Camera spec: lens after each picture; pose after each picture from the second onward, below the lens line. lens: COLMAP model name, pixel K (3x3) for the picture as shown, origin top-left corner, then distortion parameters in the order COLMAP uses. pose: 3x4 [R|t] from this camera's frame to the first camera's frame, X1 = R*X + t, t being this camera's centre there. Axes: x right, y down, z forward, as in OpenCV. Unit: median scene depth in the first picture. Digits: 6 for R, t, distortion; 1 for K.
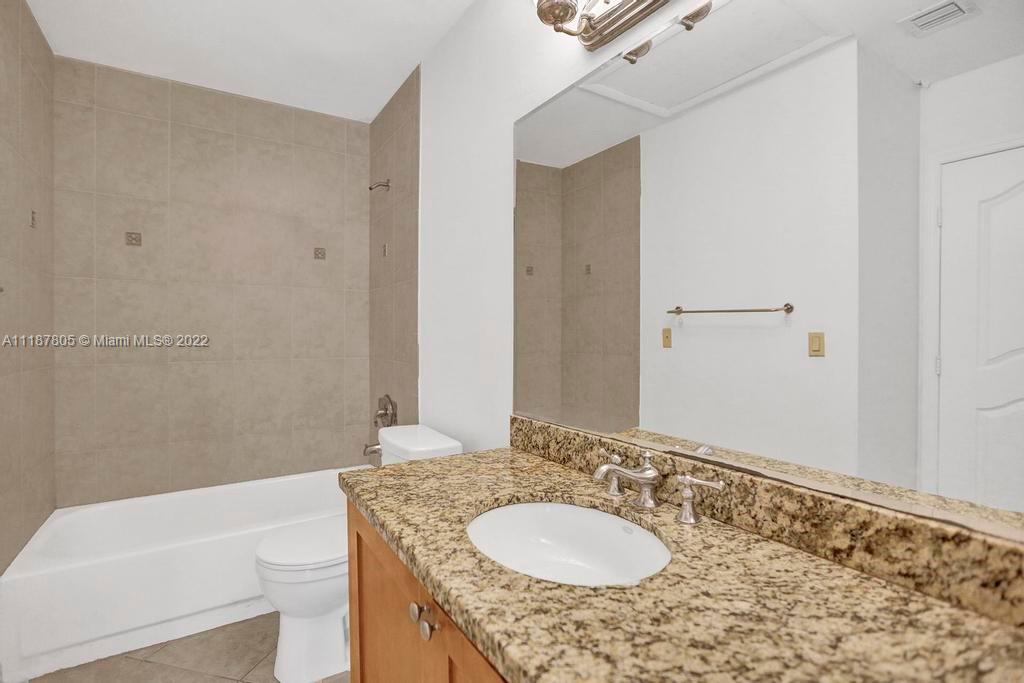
lens RADIAL K [[472.6, 0, 462.5], [0, 472.6, 338.2], [0, 0, 1]] dist [-0.037999, 0.006379]
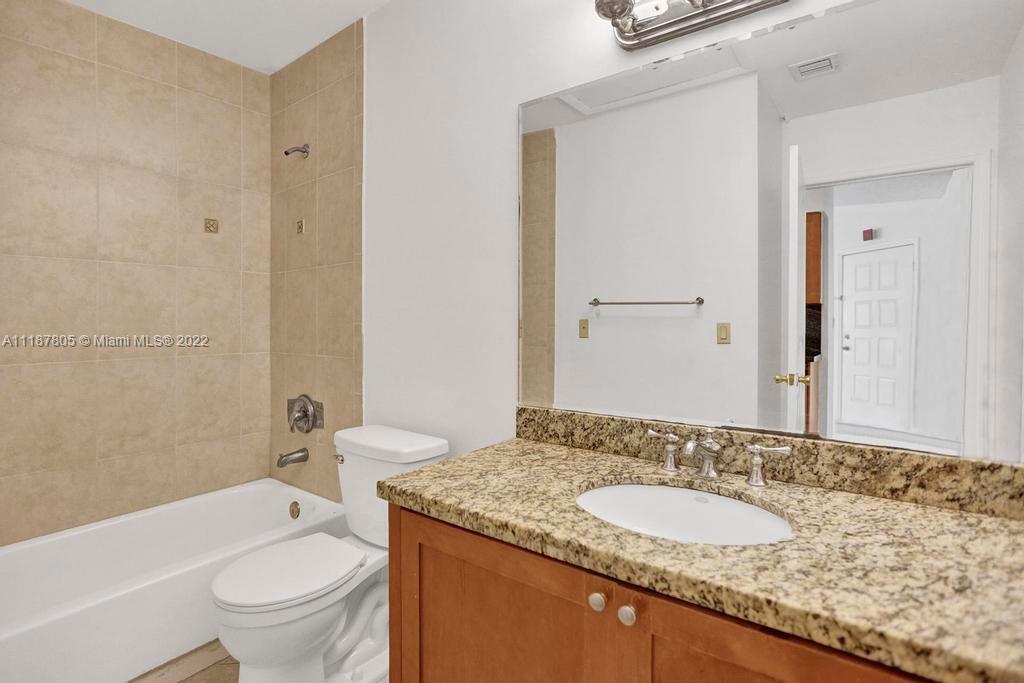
lens RADIAL K [[499.8, 0, 507.2], [0, 499.8, 334.1], [0, 0, 1]] dist [-0.018811, 0.001843]
pose [[0.935999, -0.007493, 0.351922, -0.572110], [0.004466, 0.999946, 0.009413, 0.007010], [-0.351974, -0.007239, 0.935982, 0.076864]]
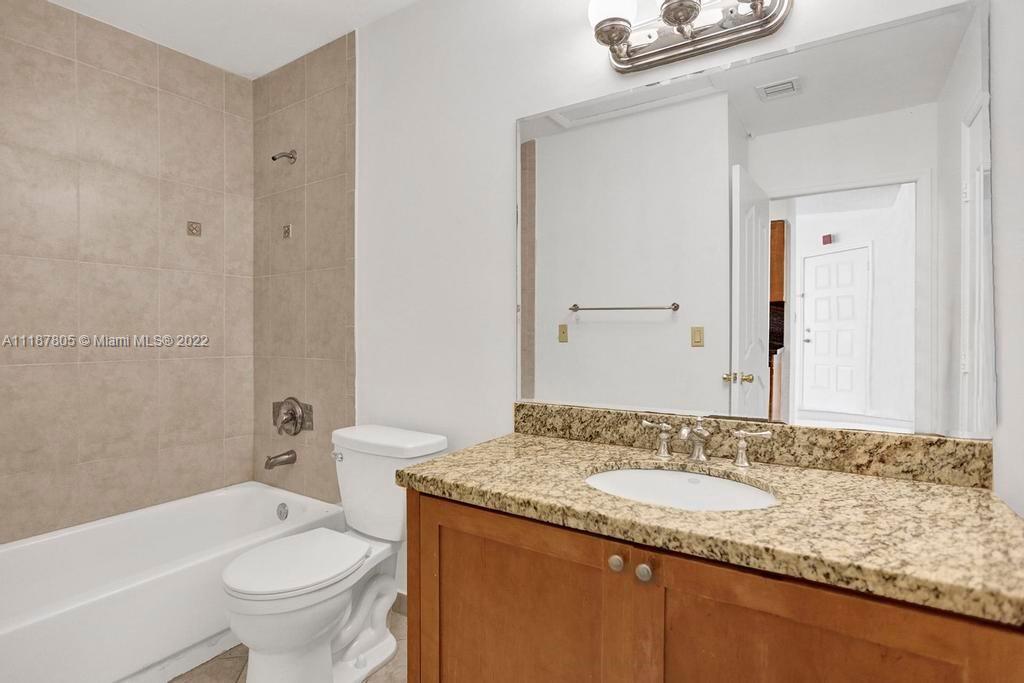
lens RADIAL K [[496.8, 0, 508.9], [0, 496.8, 337.3], [0, 0, 1]] dist [-0.029781, 0.001745]
pose [[0.912552, -0.004965, 0.408930, -0.728640], [0.003778, 0.999986, 0.003712, 0.030356], [-0.408942, -0.001842, 0.912558, 0.016746]]
